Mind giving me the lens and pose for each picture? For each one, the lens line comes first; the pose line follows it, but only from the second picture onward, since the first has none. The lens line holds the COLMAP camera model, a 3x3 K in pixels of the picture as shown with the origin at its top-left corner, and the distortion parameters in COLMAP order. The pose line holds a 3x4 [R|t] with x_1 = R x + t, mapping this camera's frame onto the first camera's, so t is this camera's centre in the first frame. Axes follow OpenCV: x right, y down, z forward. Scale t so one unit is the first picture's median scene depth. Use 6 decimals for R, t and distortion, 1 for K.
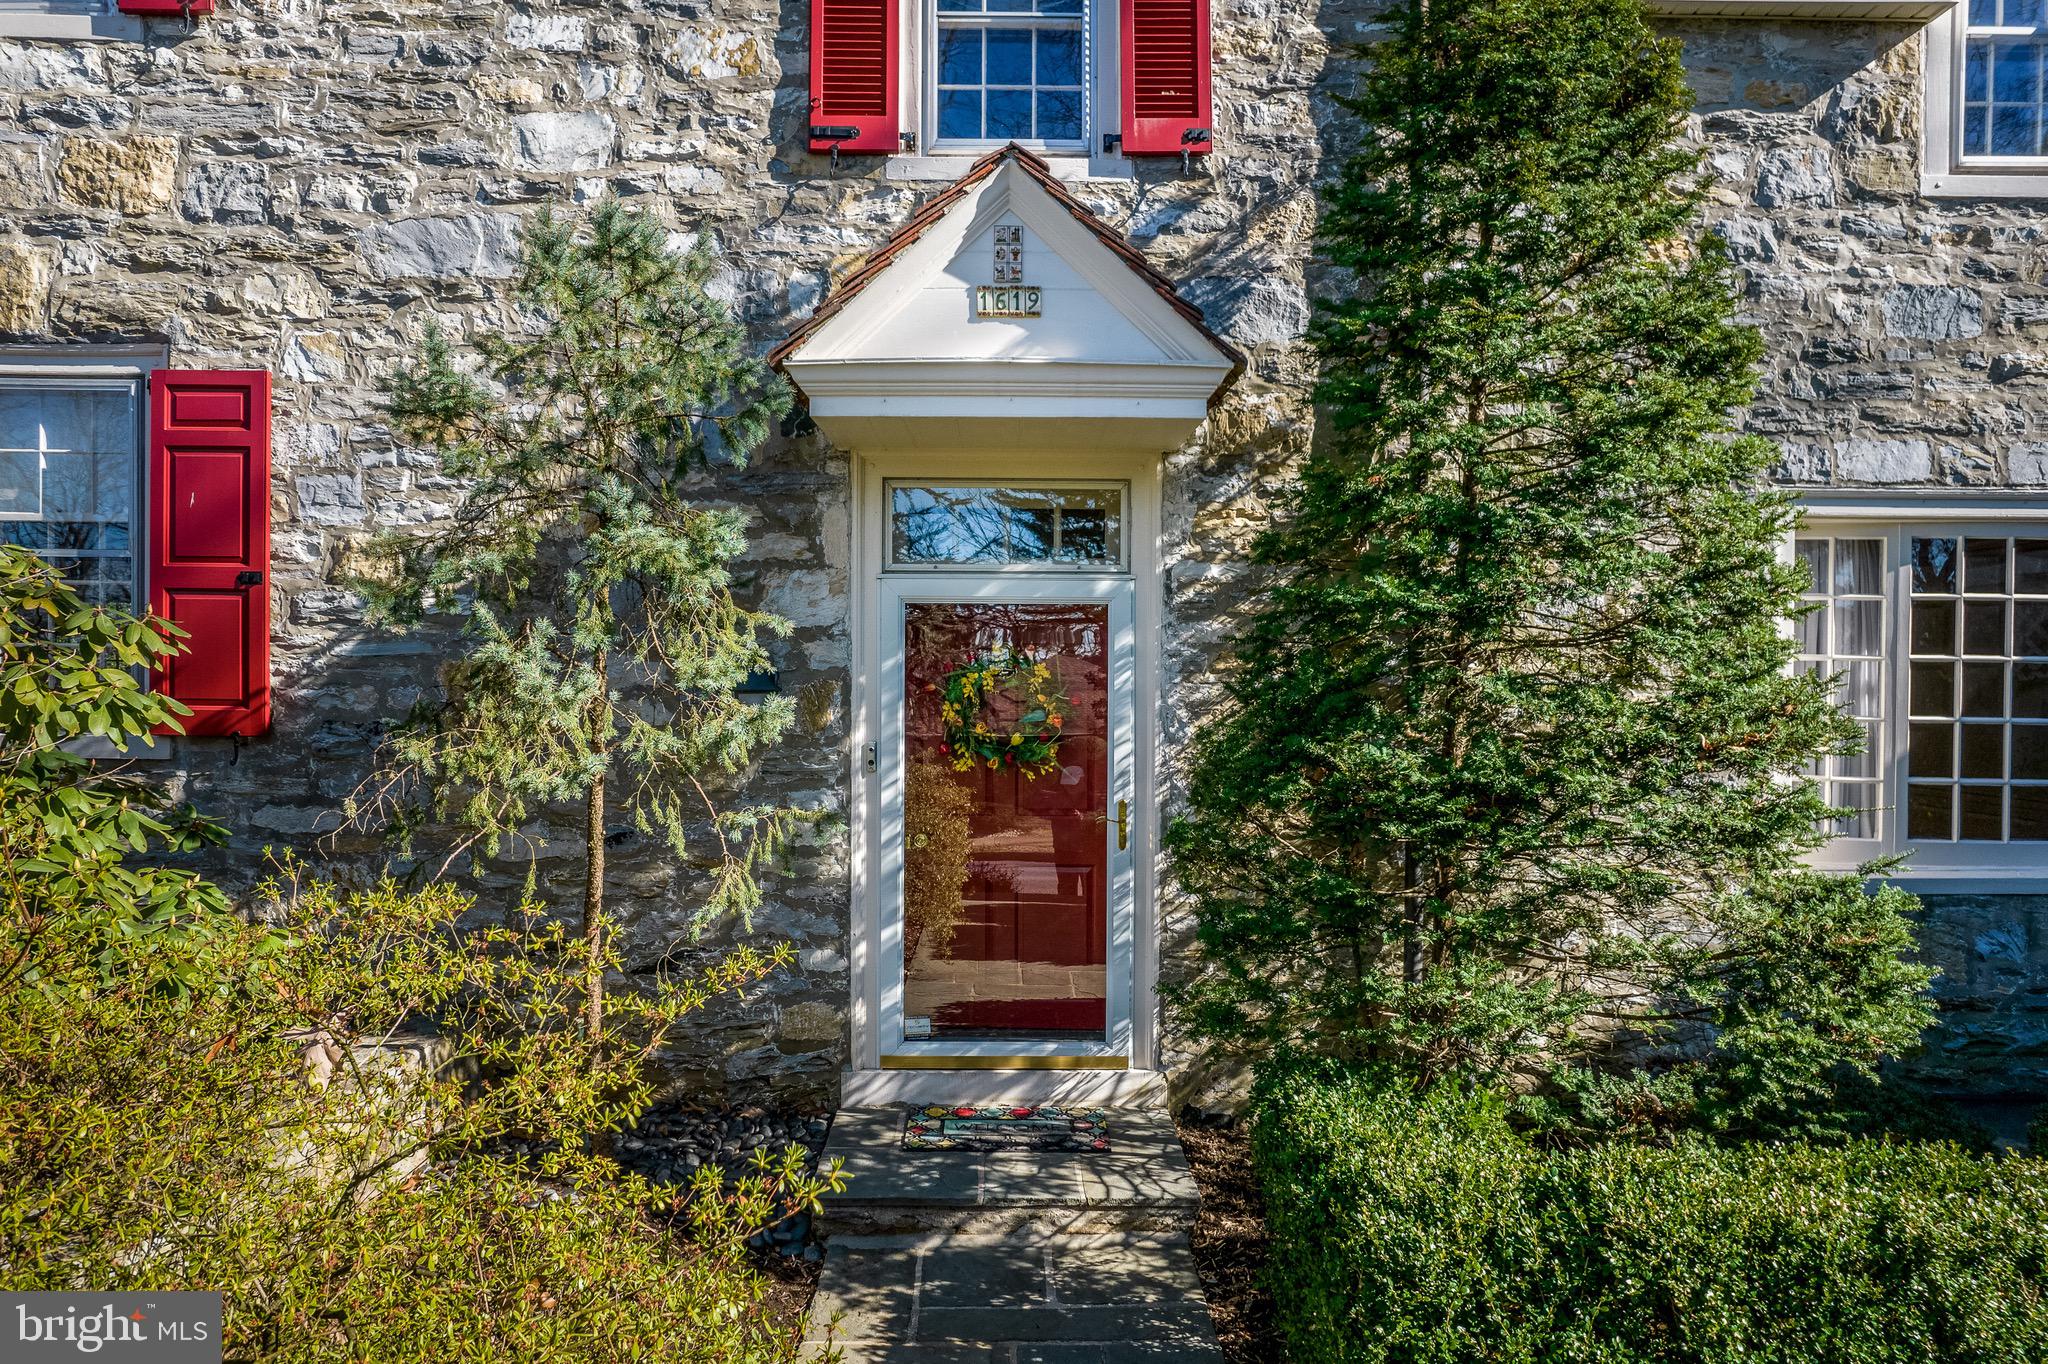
lens RADIAL K [[1306.4, 0, 1024.0], [0, 1306.4, 682.0], [0, 0, 1]] dist [-0.075664, 0.060133]
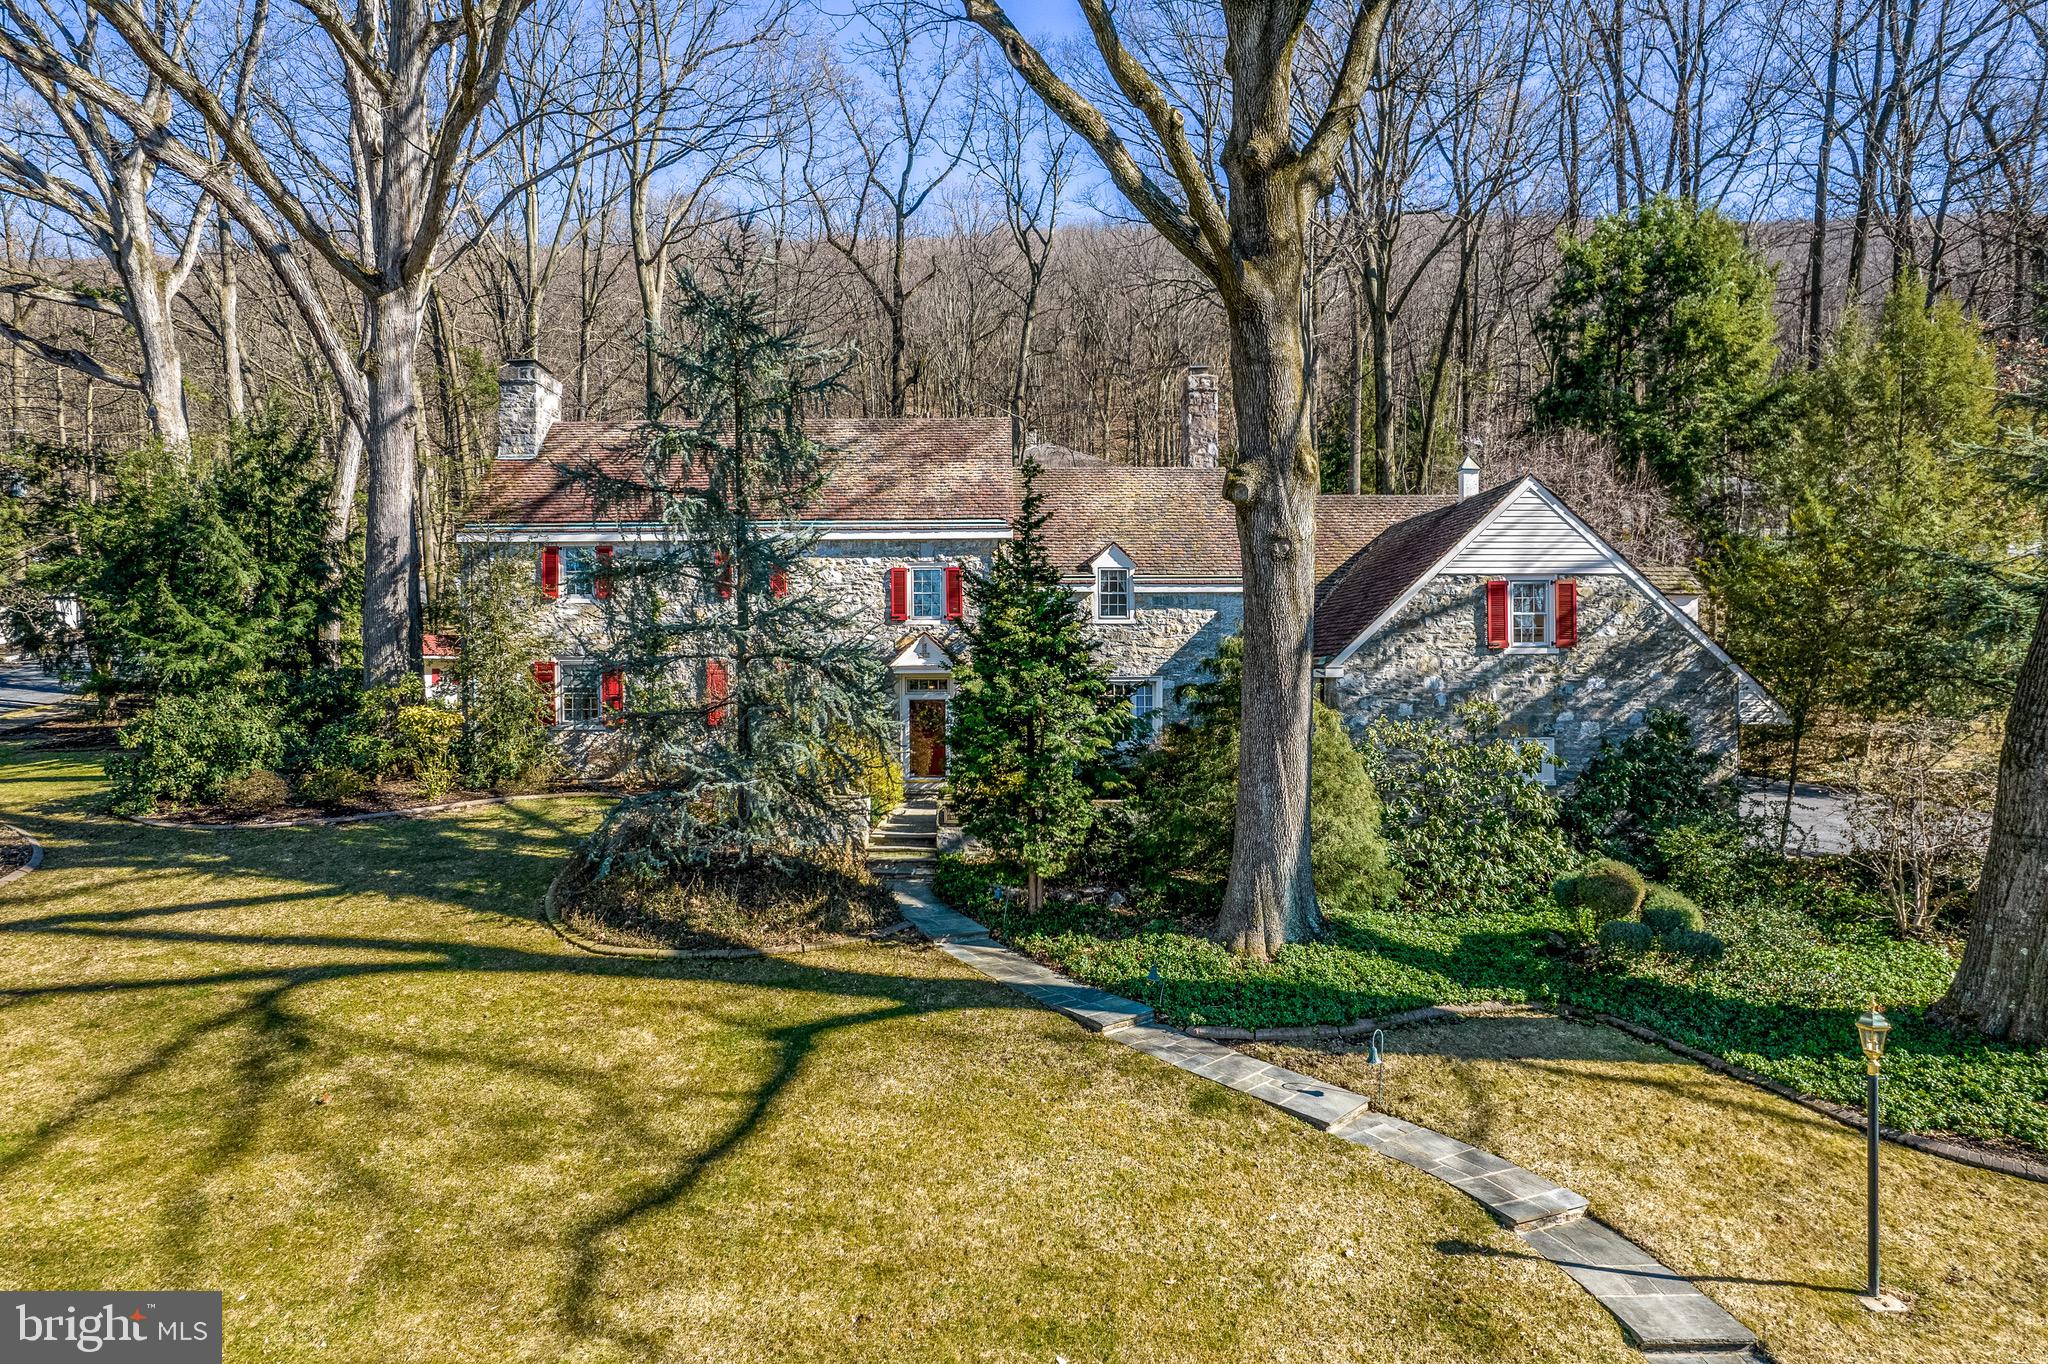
lens RADIAL K [[1306.4, 0, 1024.0], [0, 1306.4, 682.0], [0, 0, 1]] dist [-0.075664, 0.060133]
pose [[0.999955, -0.007587, -0.005722, 0.442793], [0.007517, 0.999897, -0.012215, -0.064938], [0.005814, 0.012172, 0.999909, -4.683050]]
